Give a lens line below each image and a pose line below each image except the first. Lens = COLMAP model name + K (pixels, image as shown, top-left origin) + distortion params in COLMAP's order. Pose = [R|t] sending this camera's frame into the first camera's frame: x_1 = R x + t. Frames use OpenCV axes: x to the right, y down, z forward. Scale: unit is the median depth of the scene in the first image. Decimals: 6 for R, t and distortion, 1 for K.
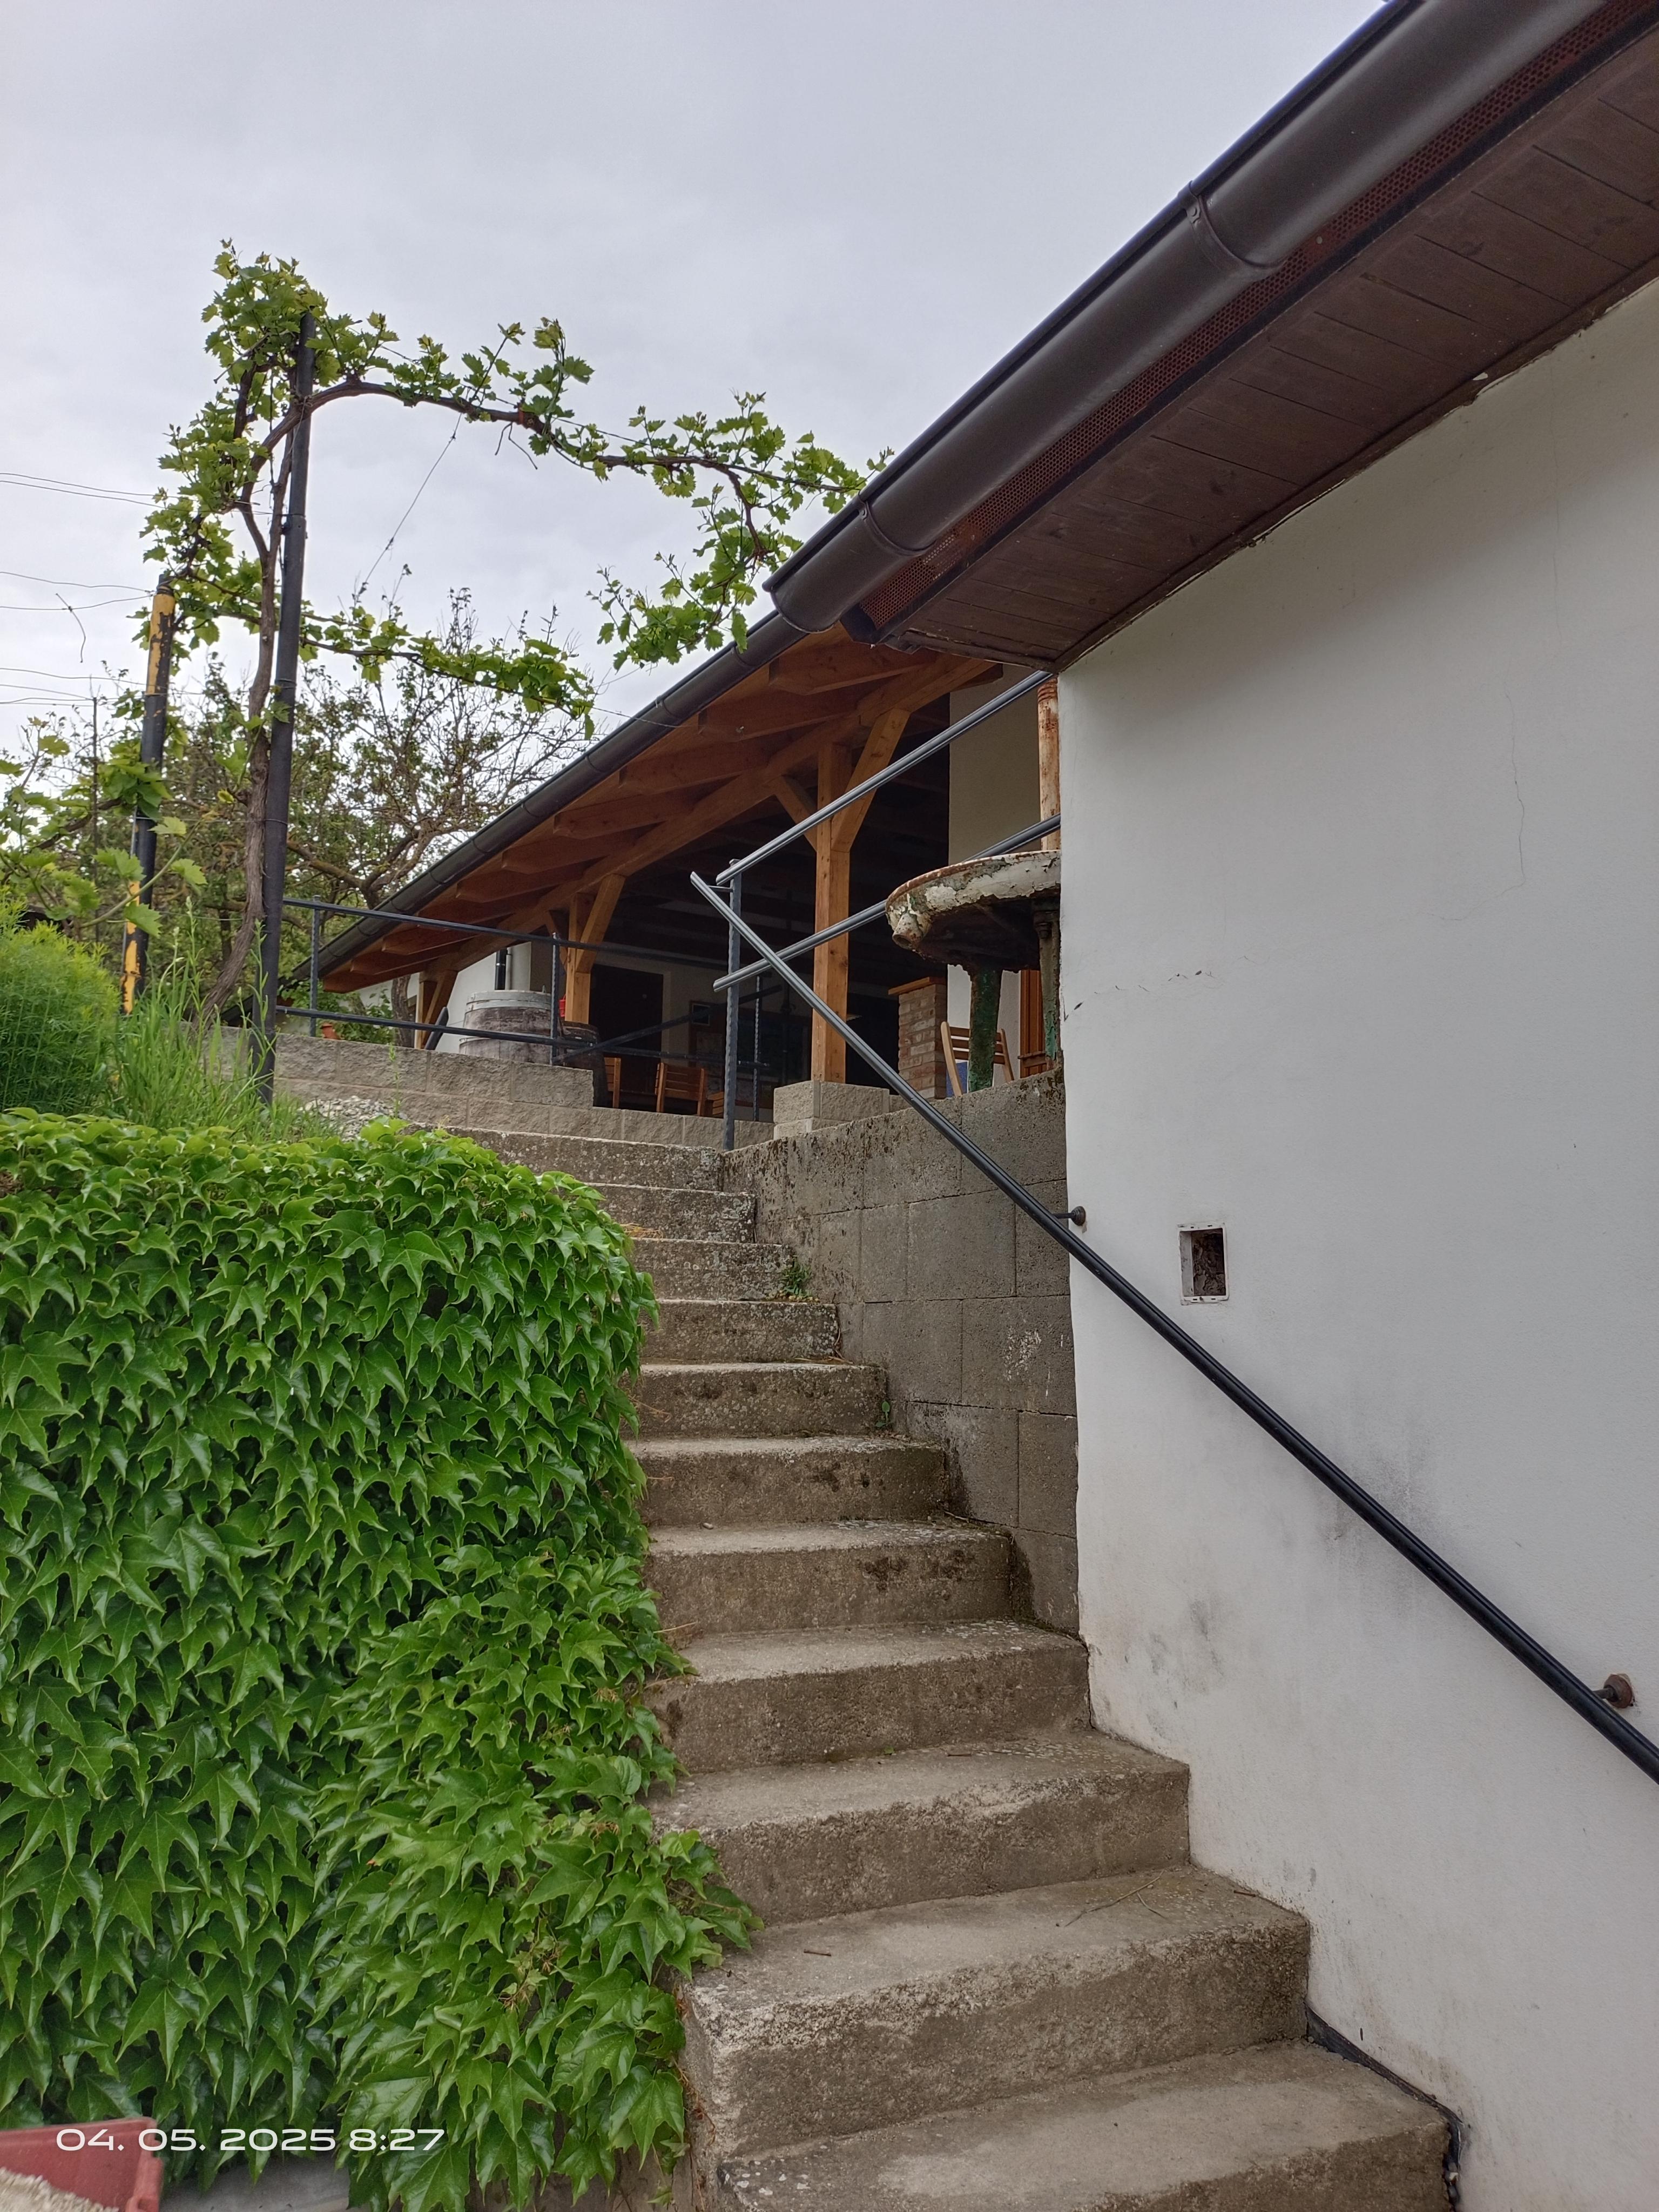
lens RADIAL K [[1631.1, 0, 890.8], [0, 1631.1, 1088.1], [0, 0, 1]] dist [0.136461, -0.173312]
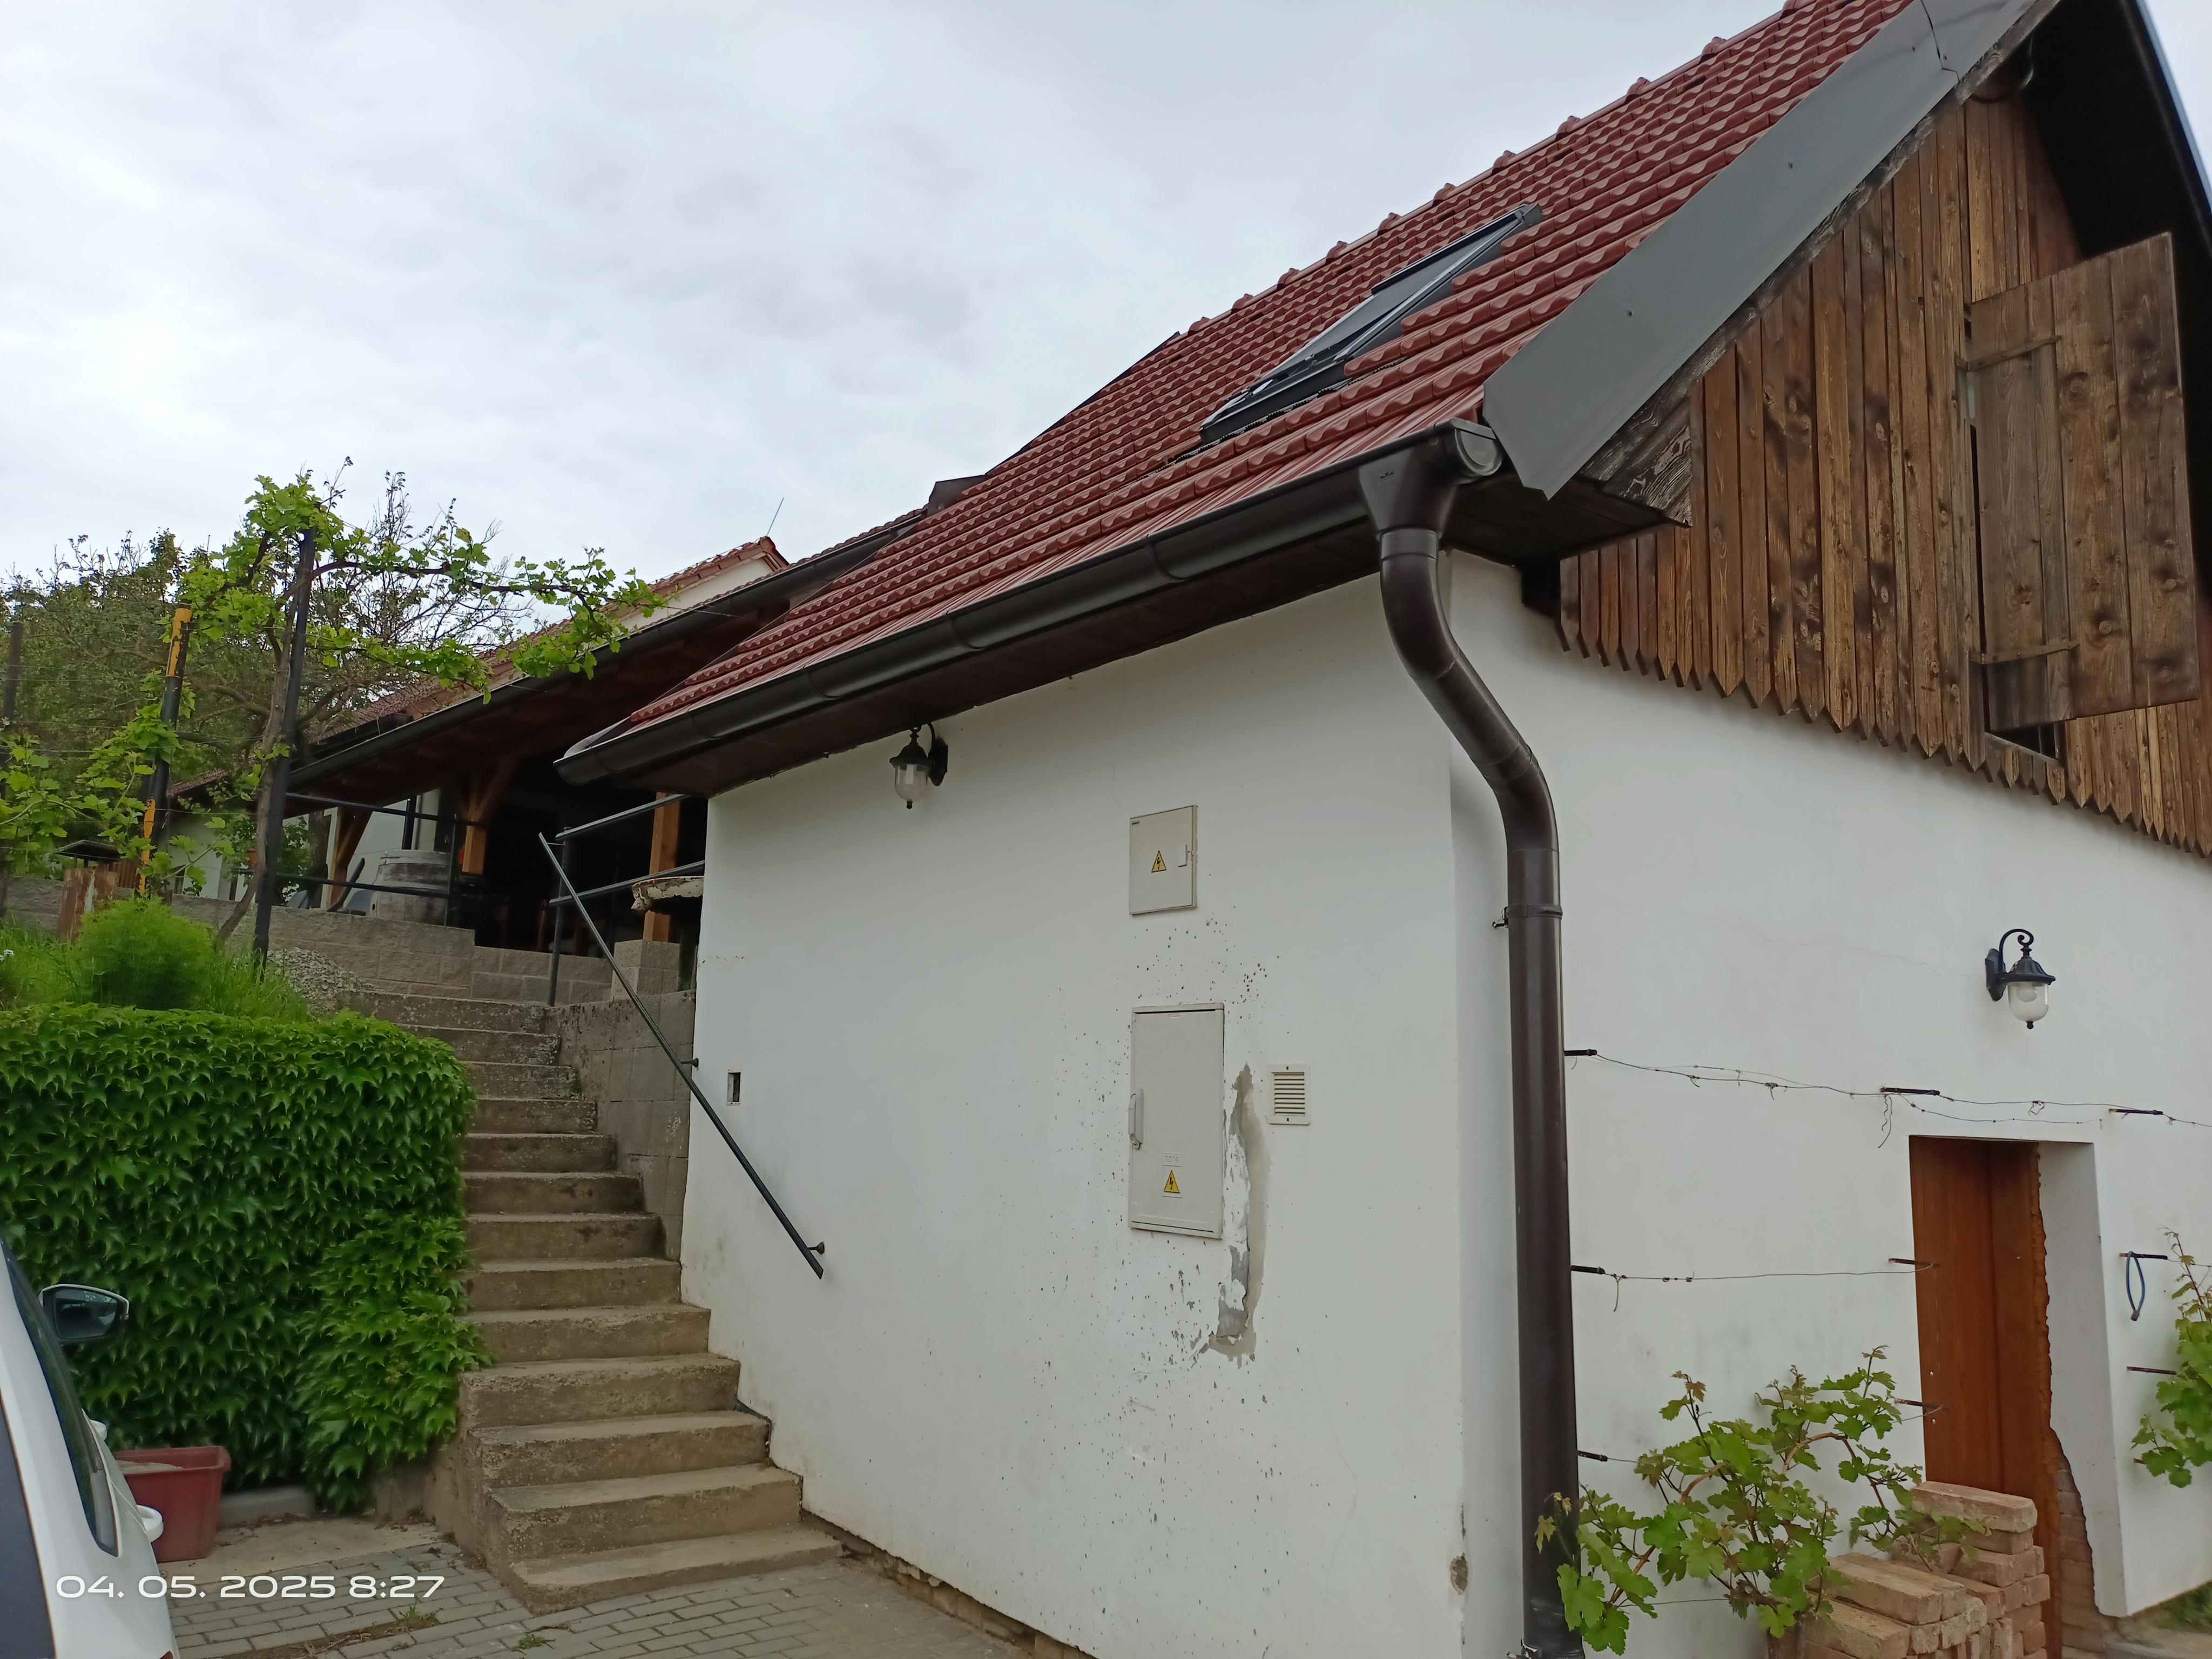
lens RADIAL K [[1631.1, 0, 1106.0], [0, 1631.1, 829.5], [0, 0, 1]] dist [0.136461, -0.173312]
pose [[0.985146, 0.049916, 0.164306, 0.321842], [-0.045092, 0.998439, -0.032965, -0.208181], [-0.165695, 0.025067, 0.985858, -1.408568]]
